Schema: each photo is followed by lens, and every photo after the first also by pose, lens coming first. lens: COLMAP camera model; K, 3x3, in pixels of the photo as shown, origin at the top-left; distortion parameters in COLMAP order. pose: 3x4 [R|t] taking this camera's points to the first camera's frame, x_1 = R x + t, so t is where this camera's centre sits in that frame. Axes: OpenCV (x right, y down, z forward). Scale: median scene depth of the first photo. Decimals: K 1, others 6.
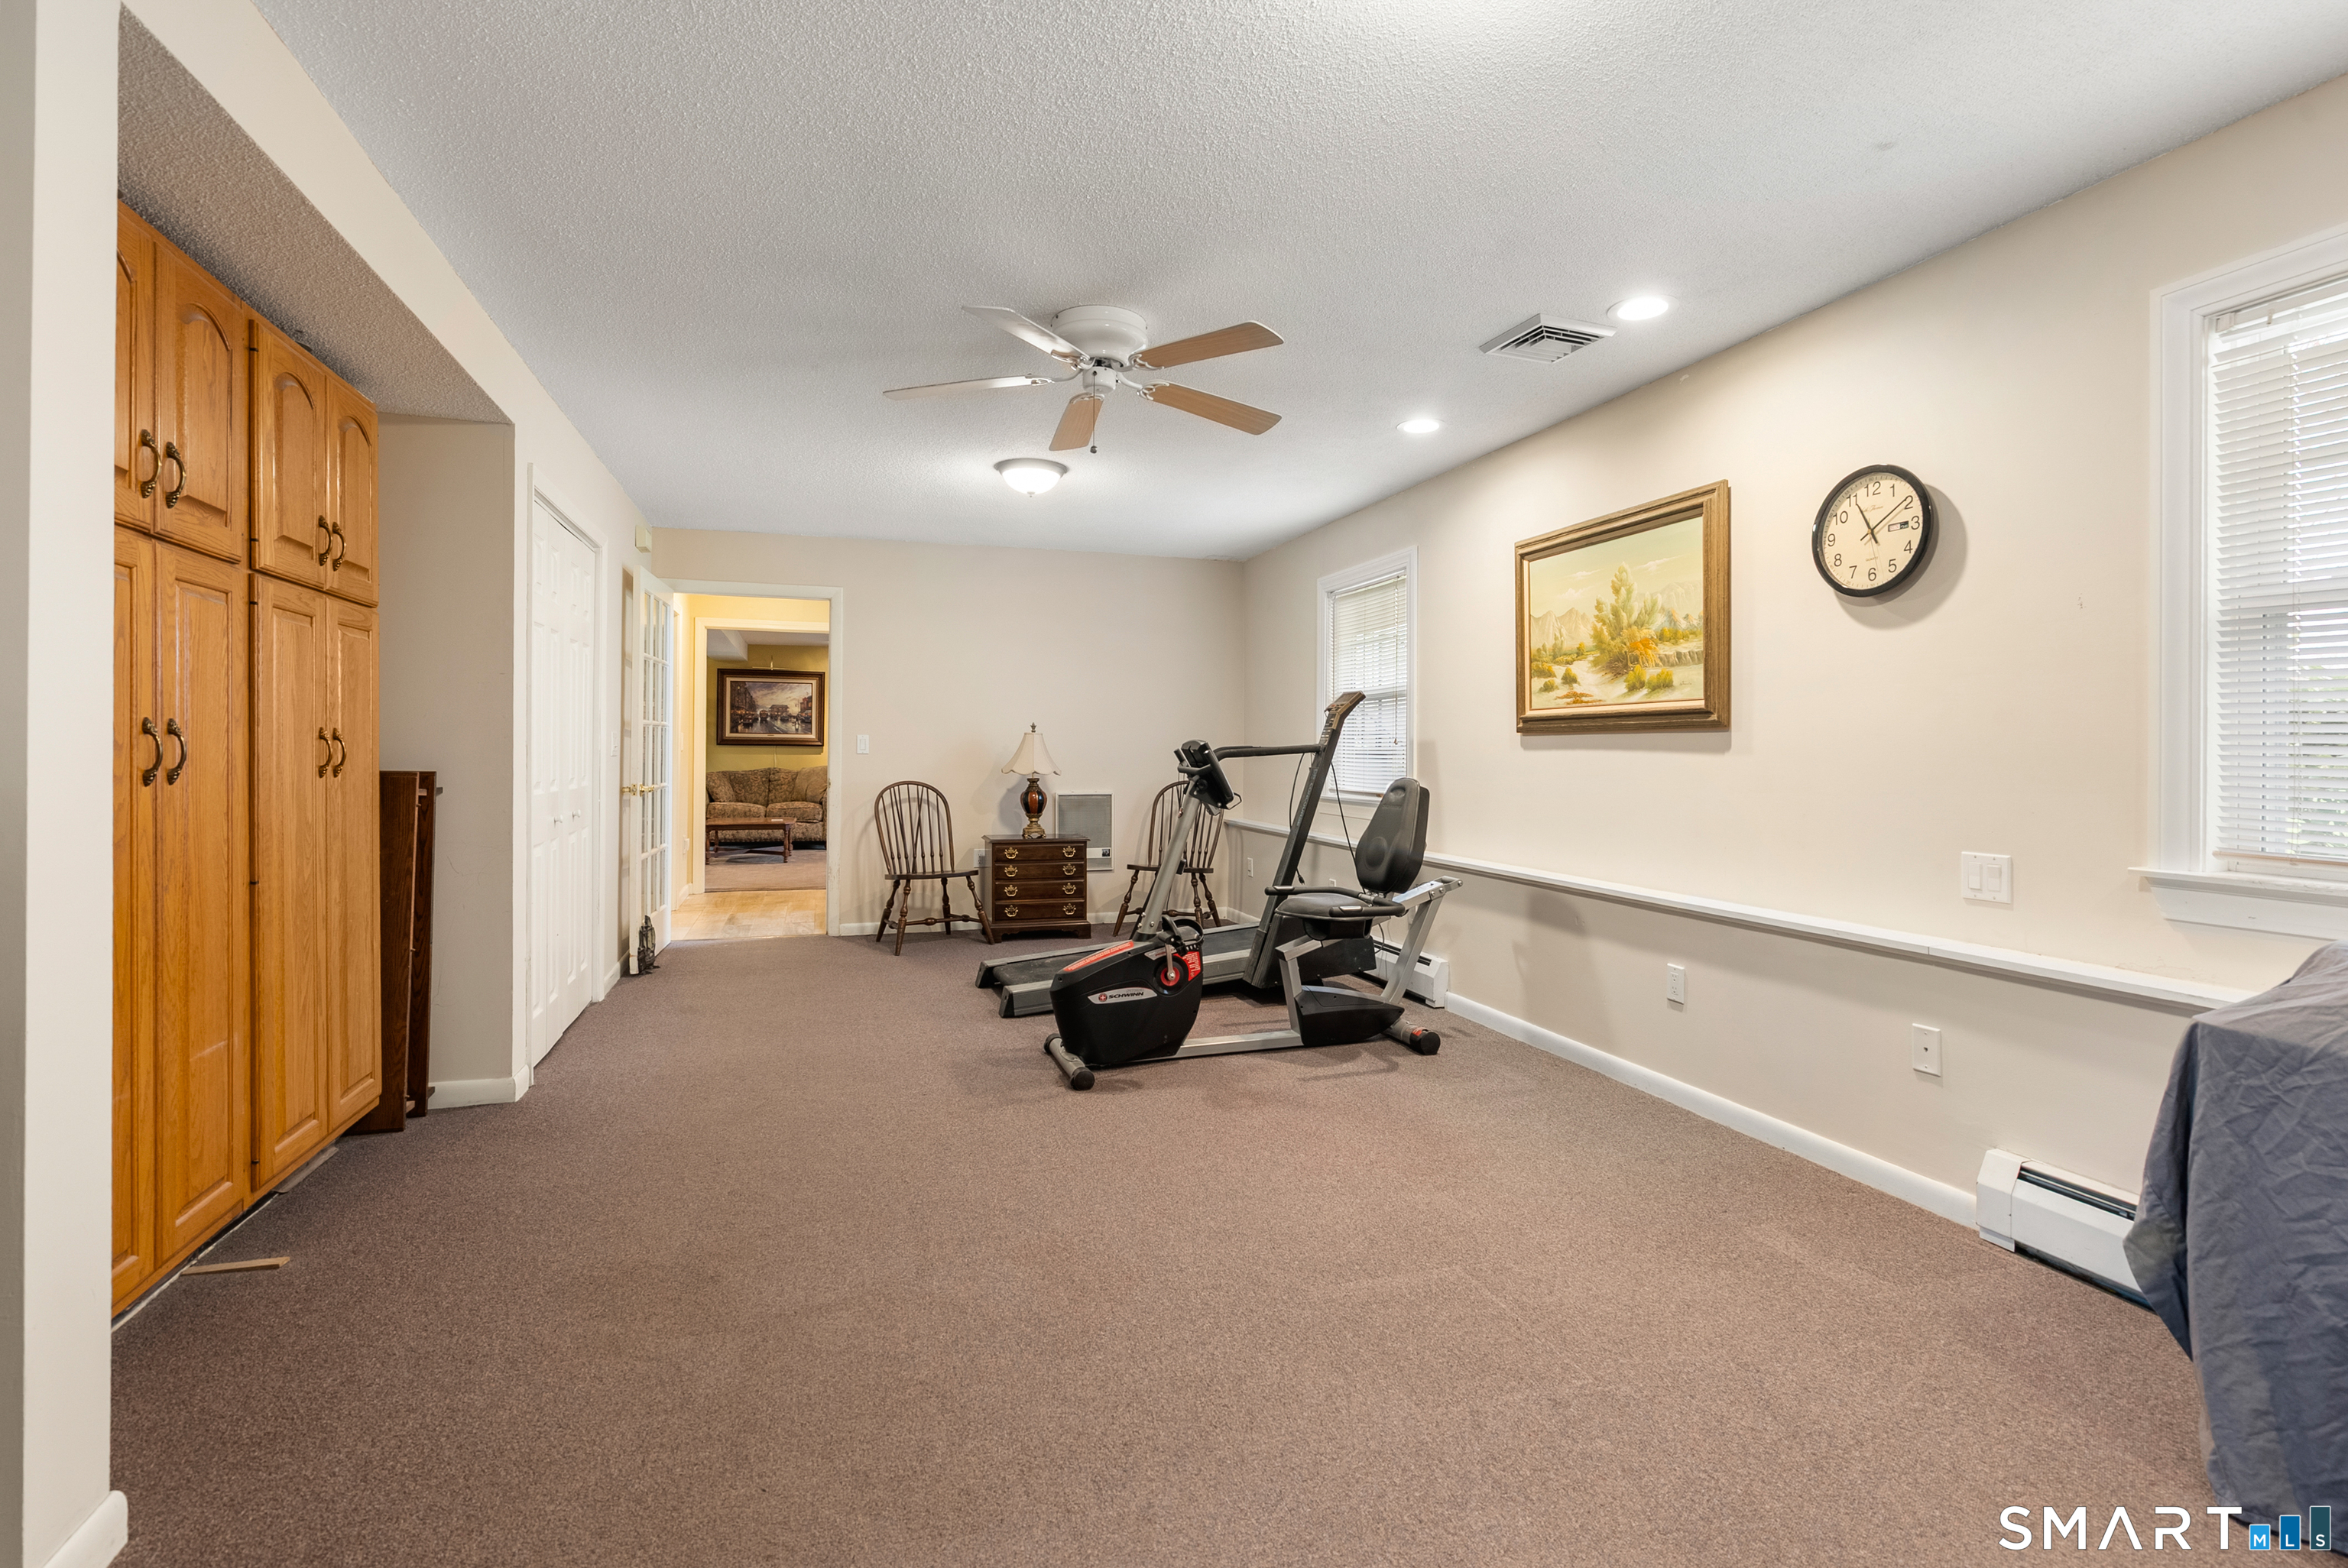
lens RADIAL K [[1069.3, 0, 1174.7], [0, 1069.3, 768.3], [0, 0, 1]] dist [0.001870, -0.000542]
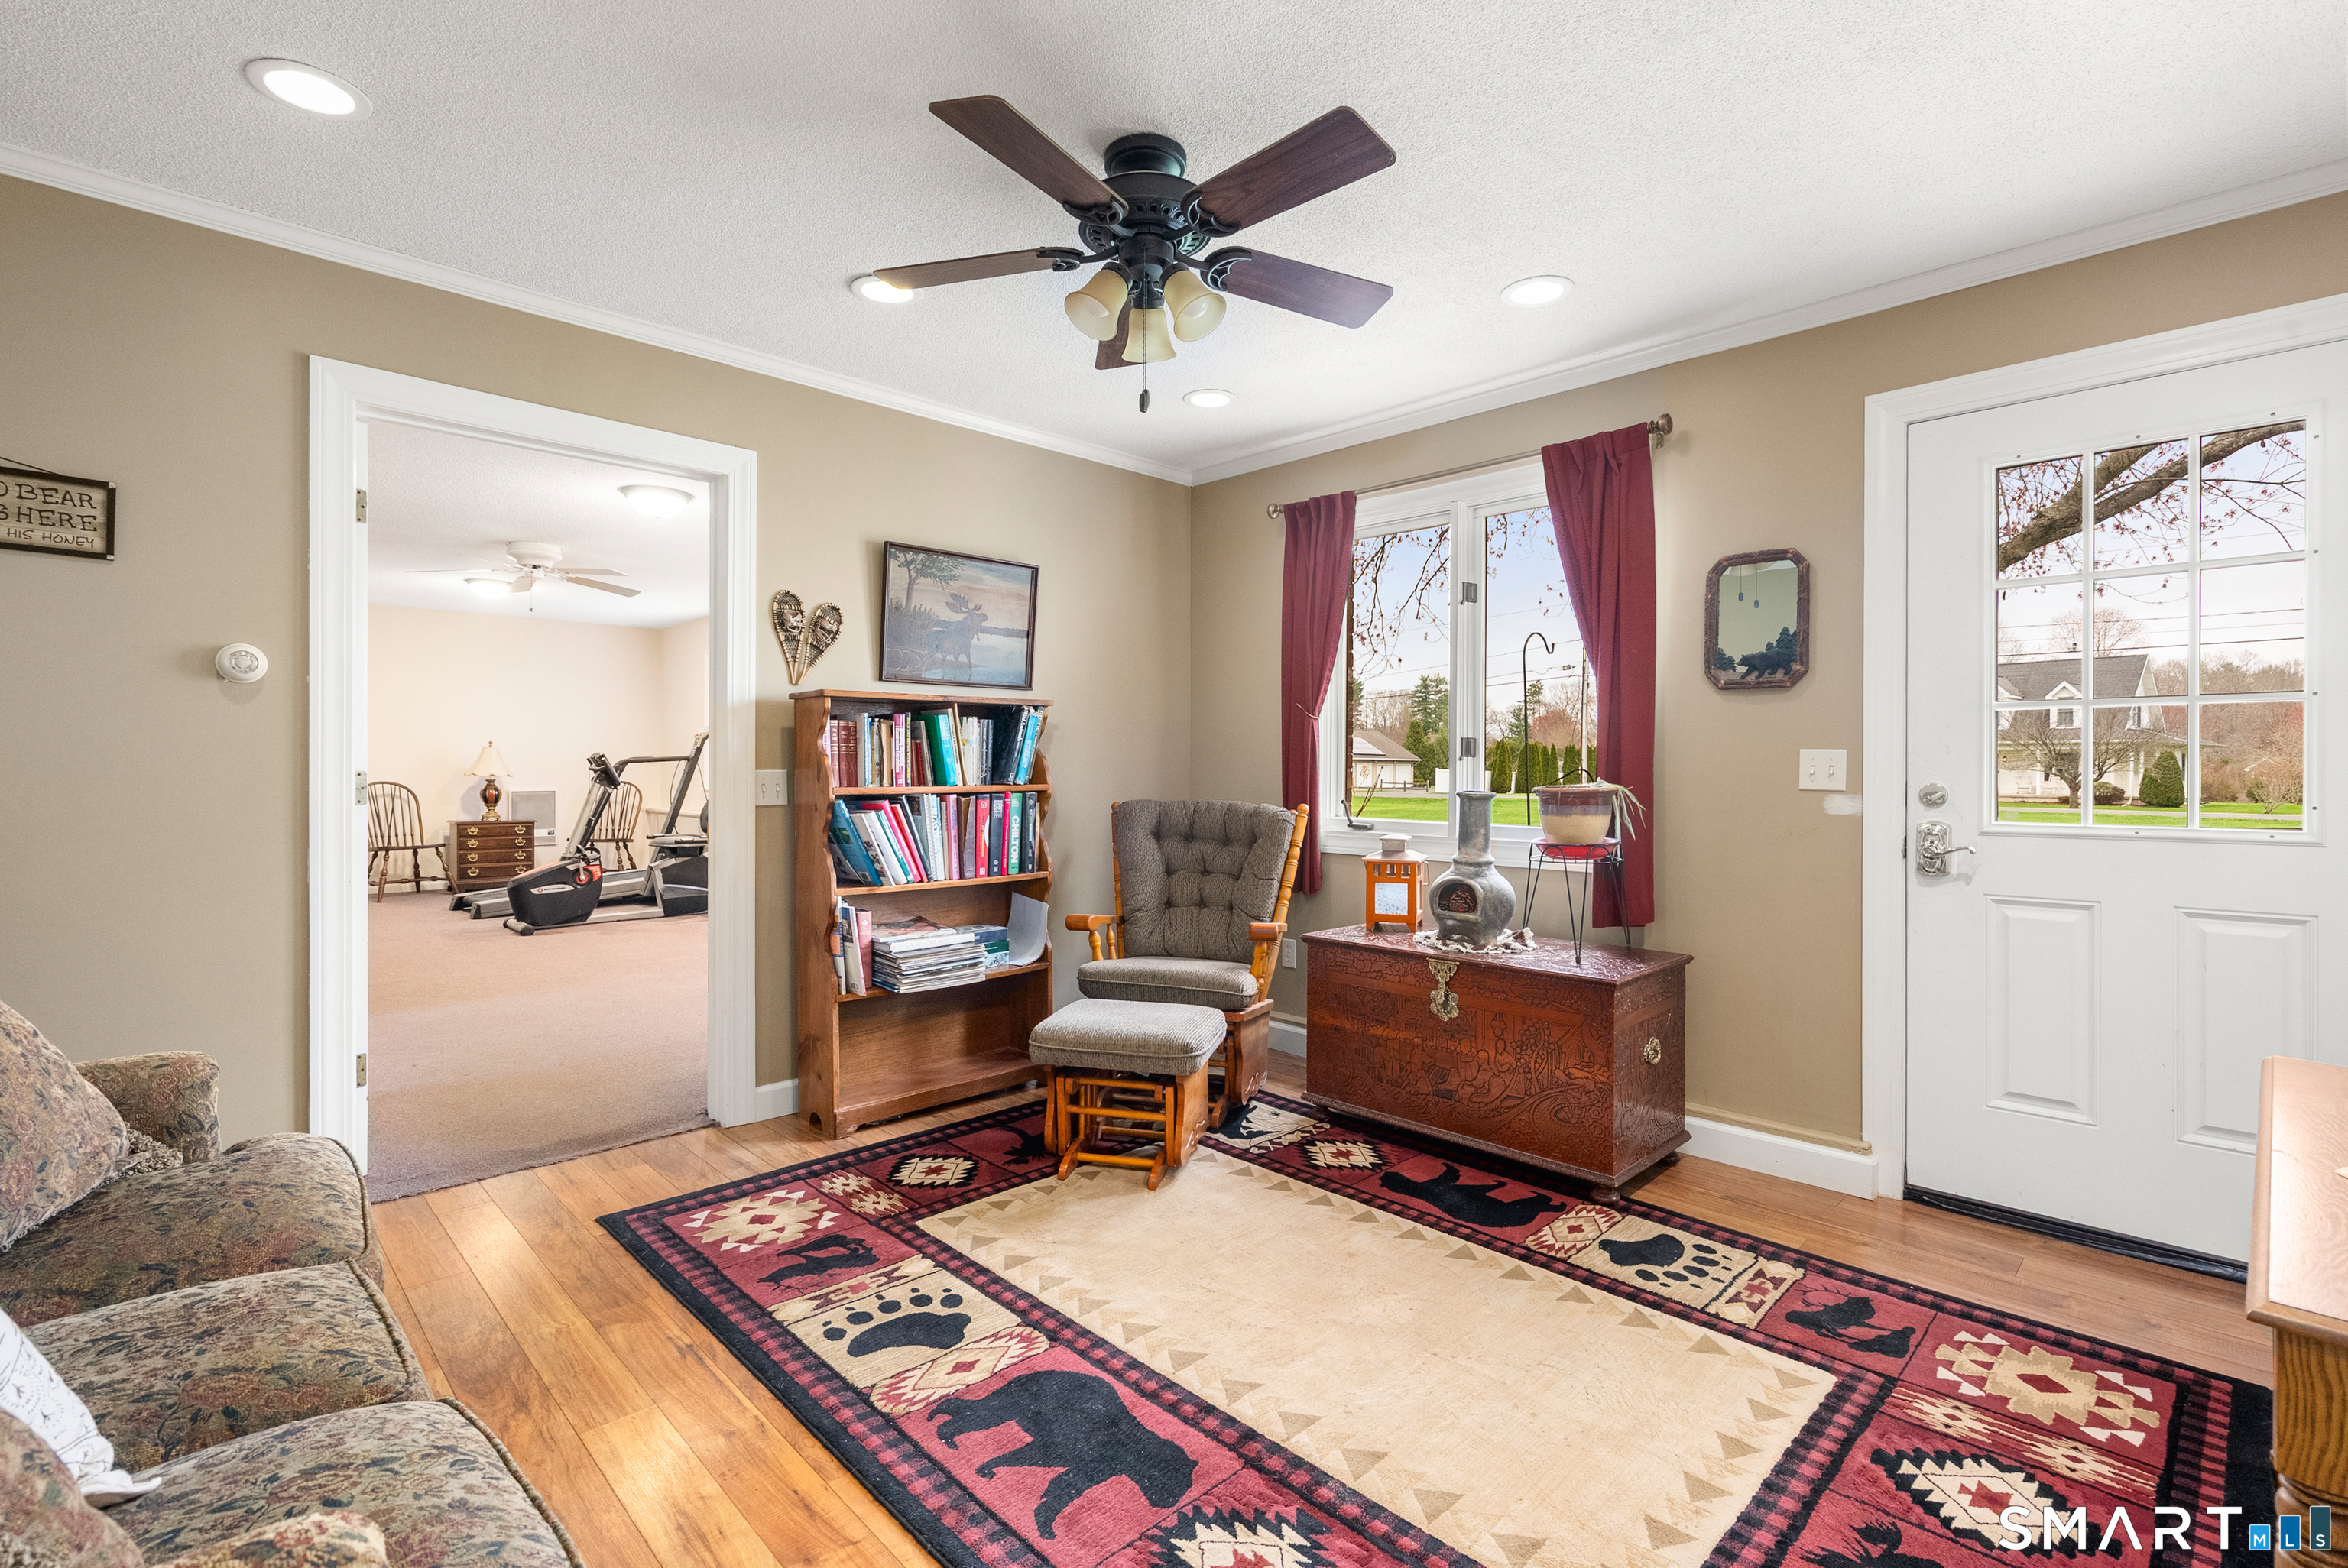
lens RADIAL K [[1069.3, 0, 1178.9], [0, 1069.3, 777.7], [0, 0, 1]] dist [0.001870, -0.000542]
pose [[0.900047, -0.002736, 0.435785, 0.072198], [0.005163, 0.999977, -0.004387, 0.018690], [-0.435763, 0.006199, 0.900040, -0.685456]]
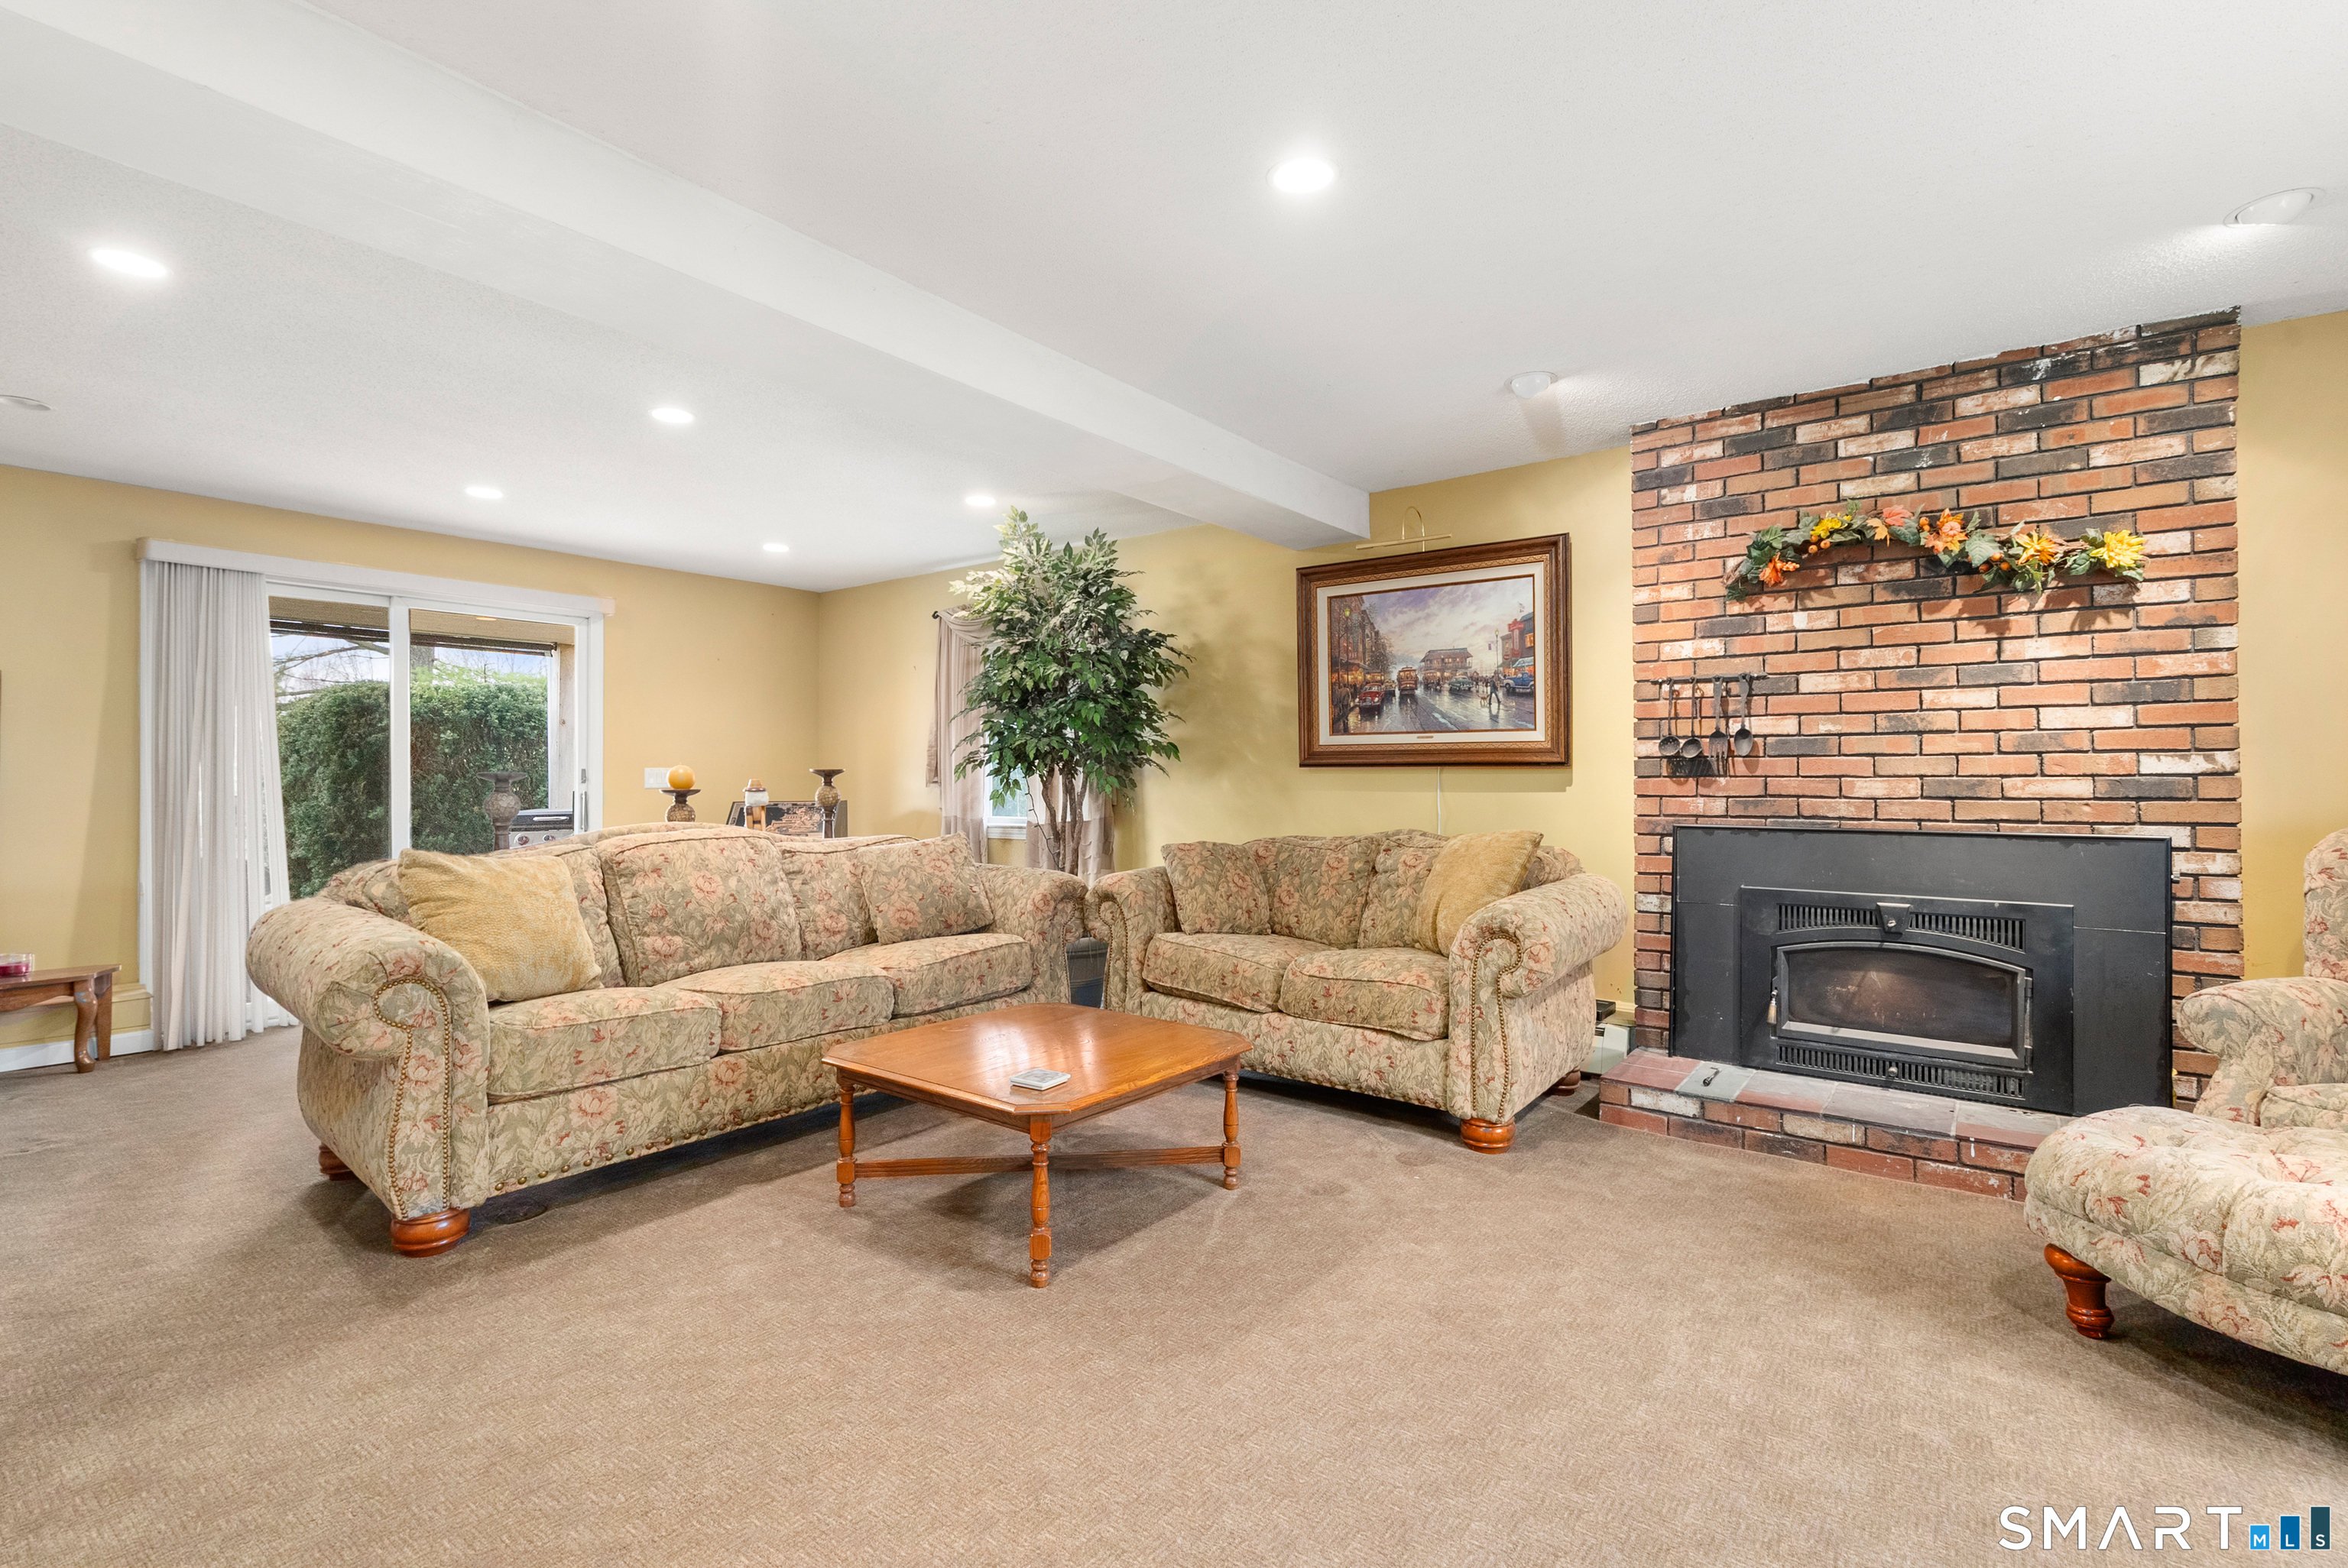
lens RADIAL K [[1069.3, 0, 1176.6], [0, 1069.3, 781.1], [0, 0, 1]] dist [0.001870, -0.000542]
pose [[0.560178, -0.006877, -0.828344, -0.131810], [-0.005153, 0.999917, -0.011786, -0.011853], [0.828356, 0.010870, 0.560096, 0.745616]]
